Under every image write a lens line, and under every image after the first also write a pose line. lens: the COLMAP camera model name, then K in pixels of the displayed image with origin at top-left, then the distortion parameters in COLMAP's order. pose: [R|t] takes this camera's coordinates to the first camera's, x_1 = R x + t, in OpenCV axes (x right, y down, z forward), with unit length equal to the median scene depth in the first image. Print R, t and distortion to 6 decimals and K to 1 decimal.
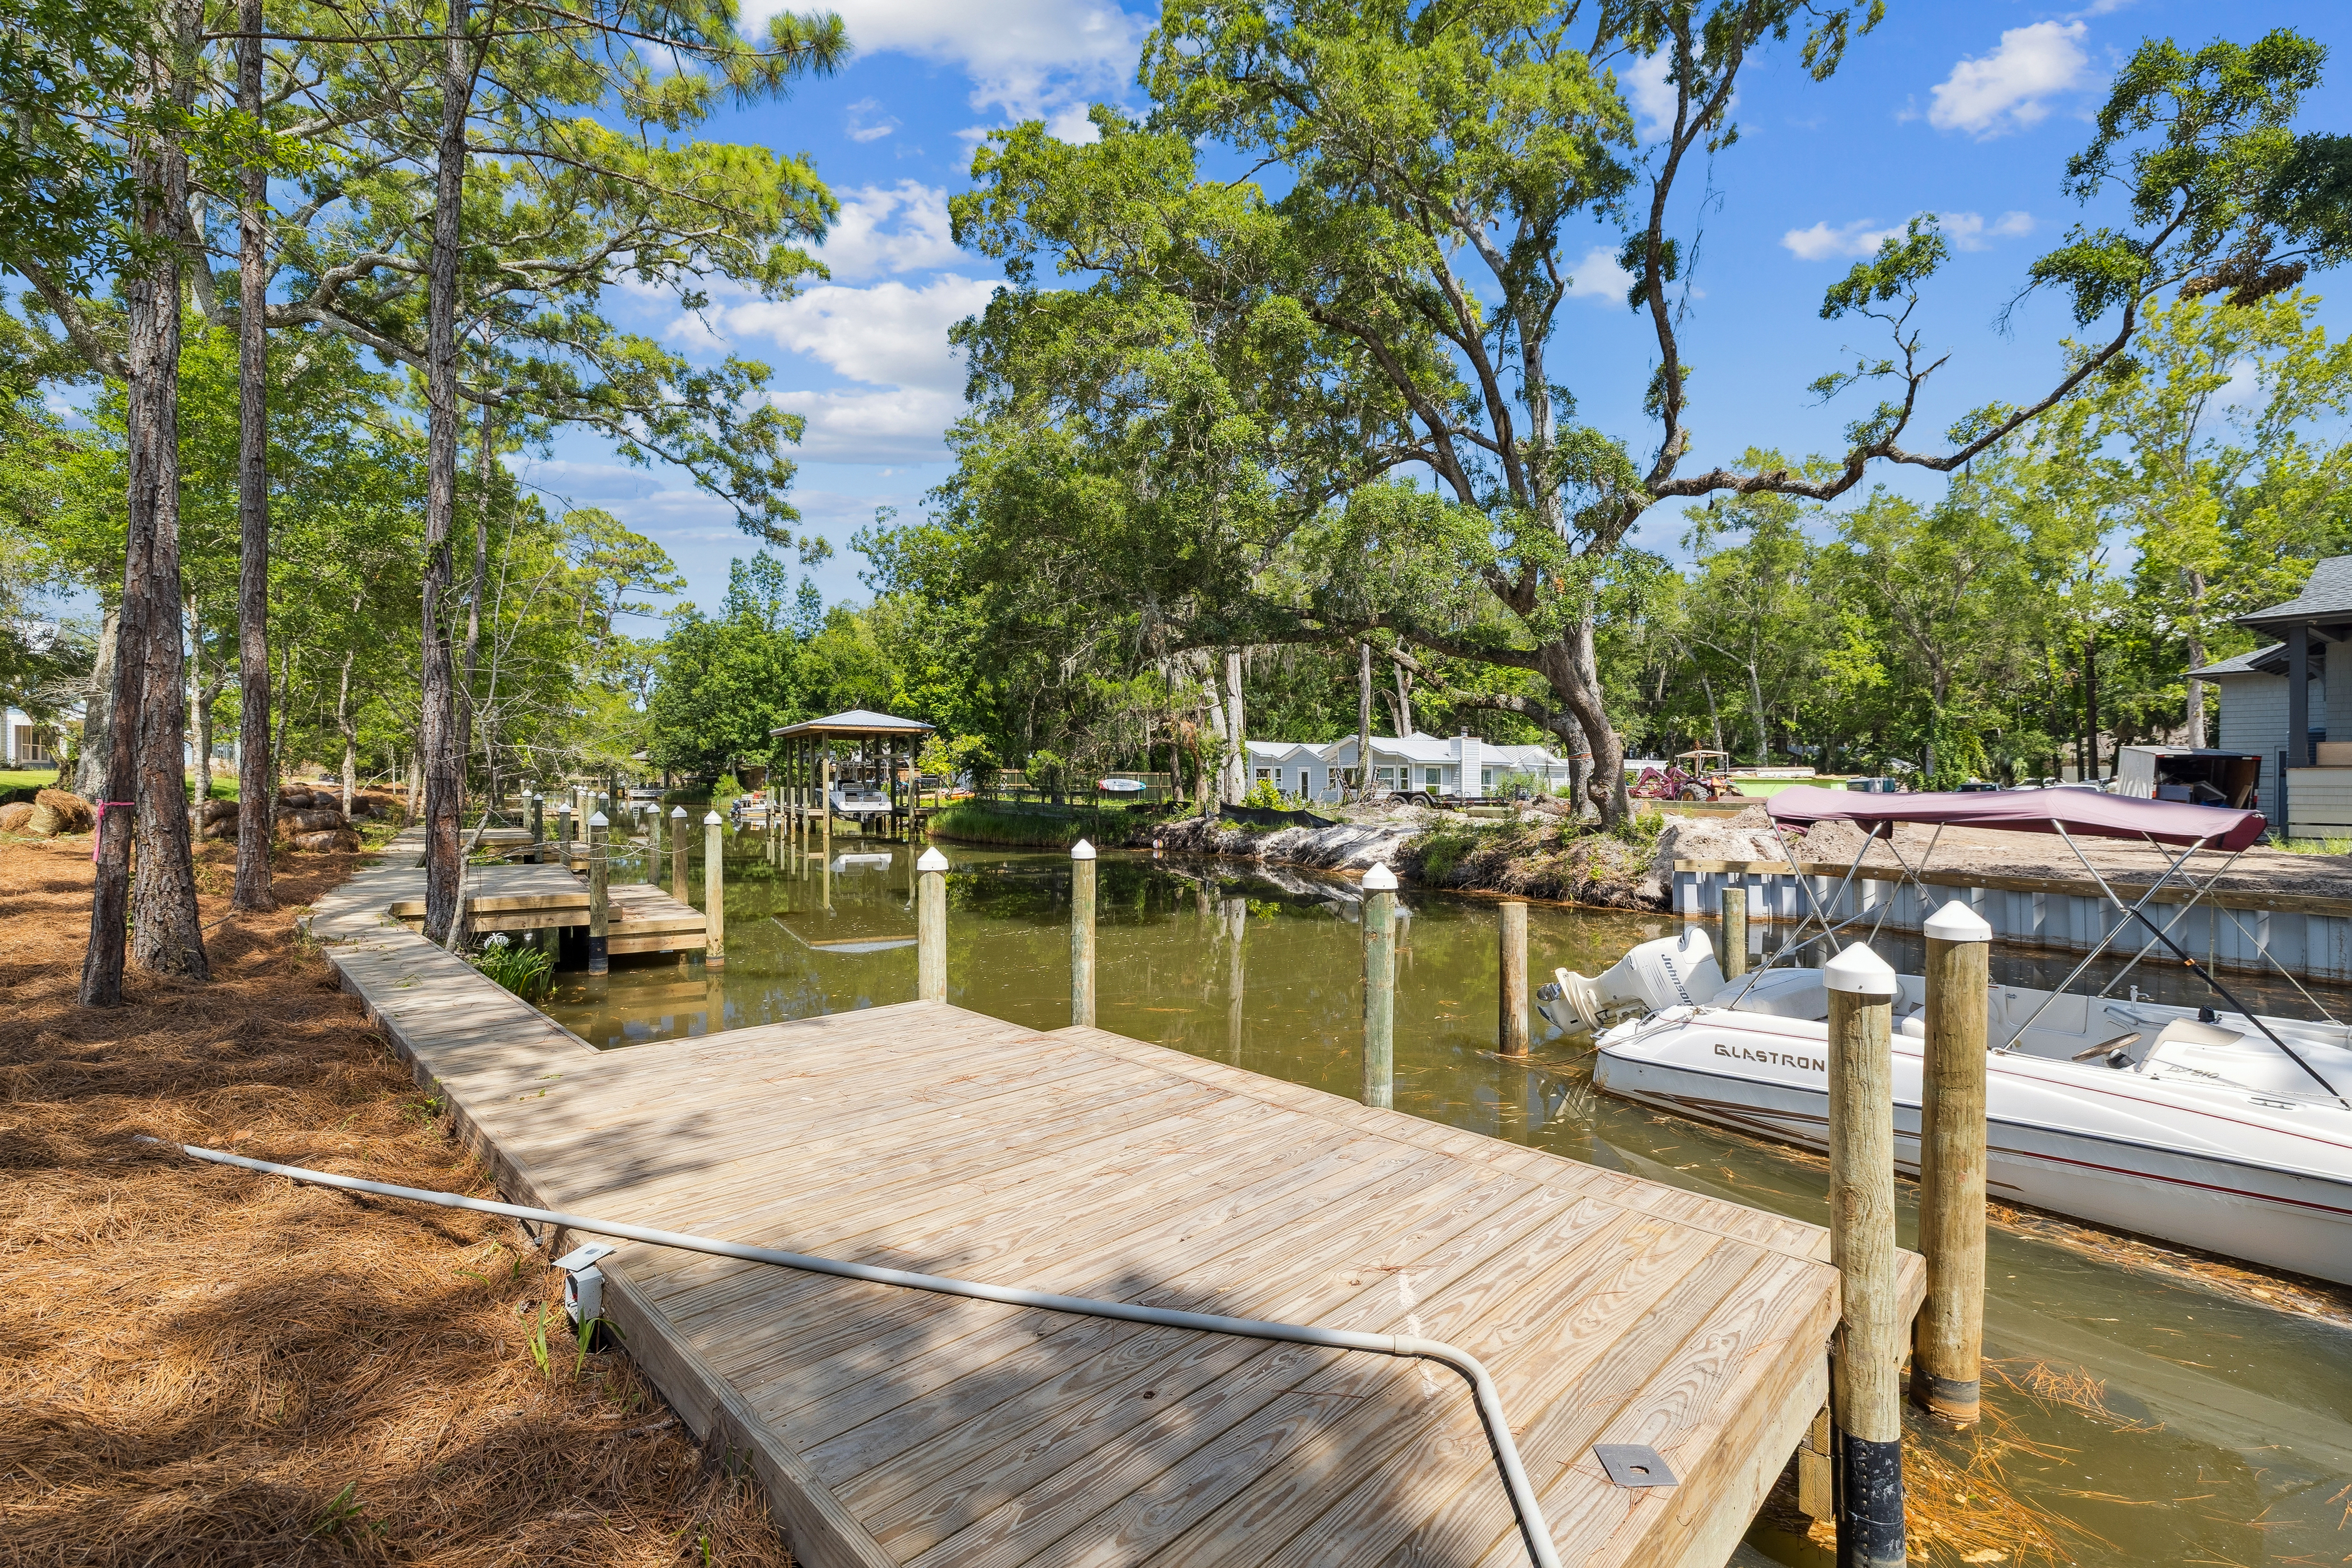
lens RADIAL K [[935.2, 0, 1191.3], [0, 935.2, 846.4], [0, 0, 1]] dist [0.001435, -0.000127]
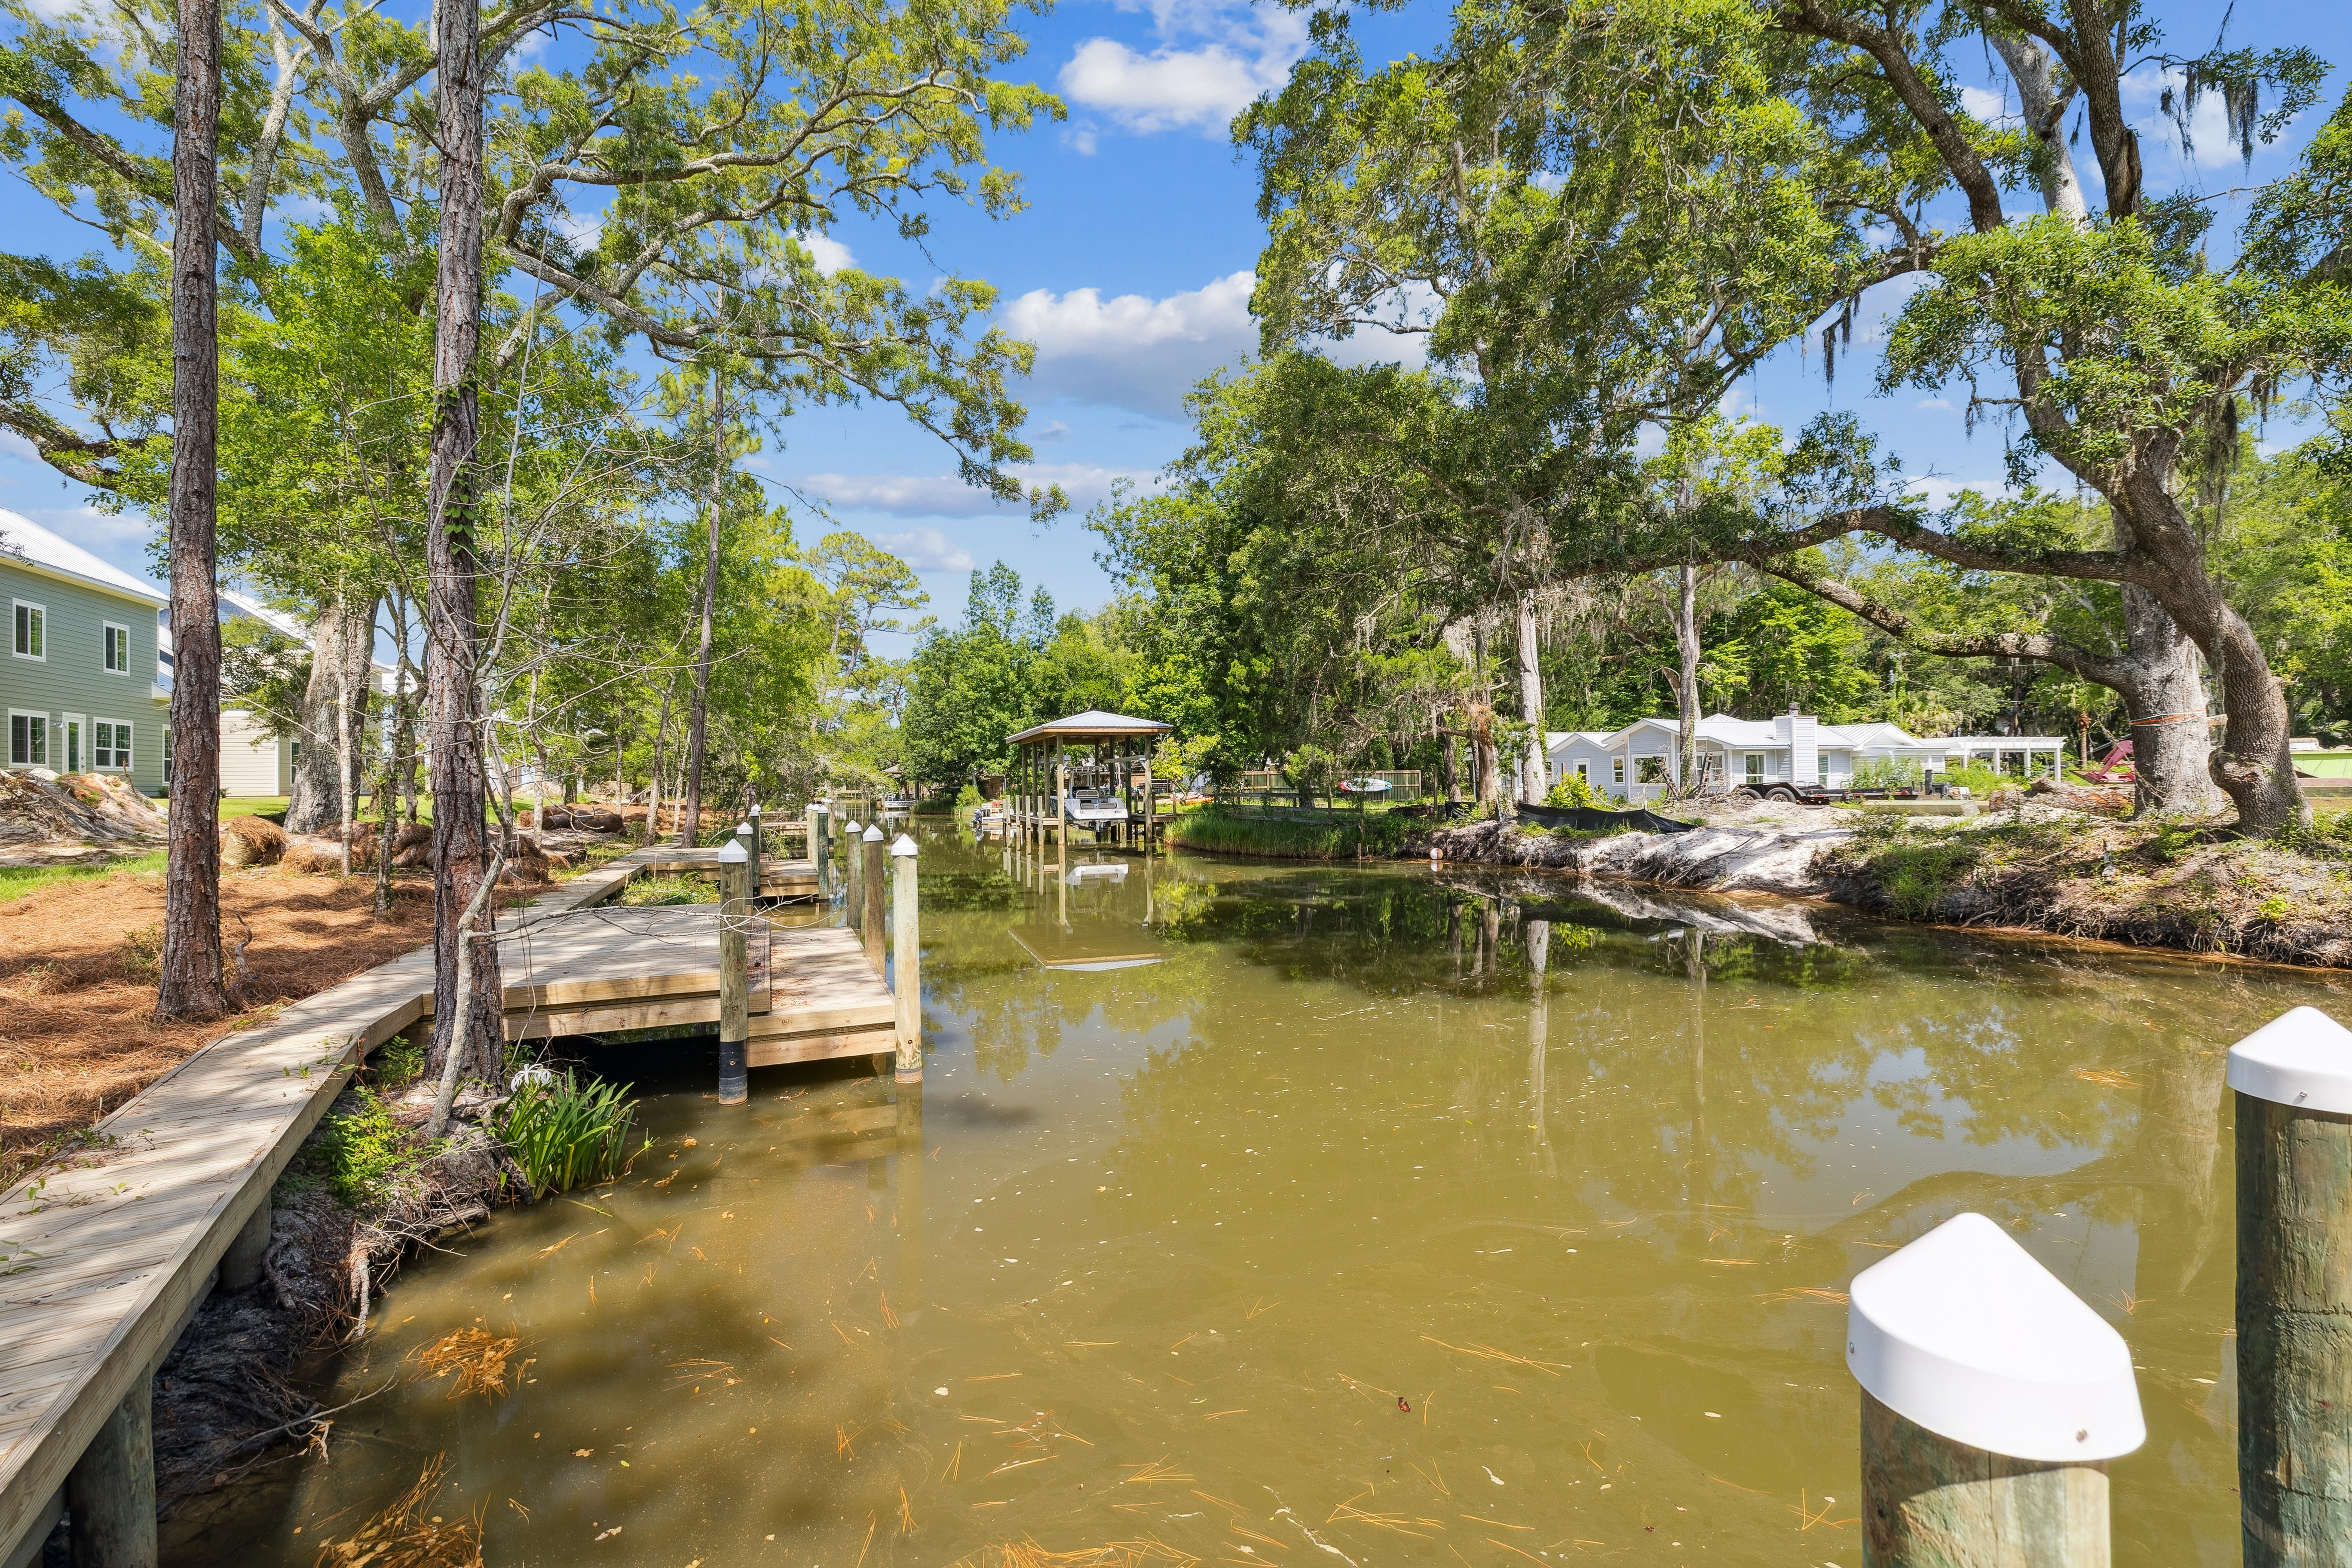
lens RADIAL K [[935.2, 0, 1191.3], [0, 935.2, 846.4], [0, 0, 1]] dist [0.001435, -0.000127]
pose [[0.973272, -0.009828, -0.229446, -0.049119], [0.009351, 0.999951, -0.003165, -0.007132], [0.229466, 0.000935, 0.973316, 0.118476]]
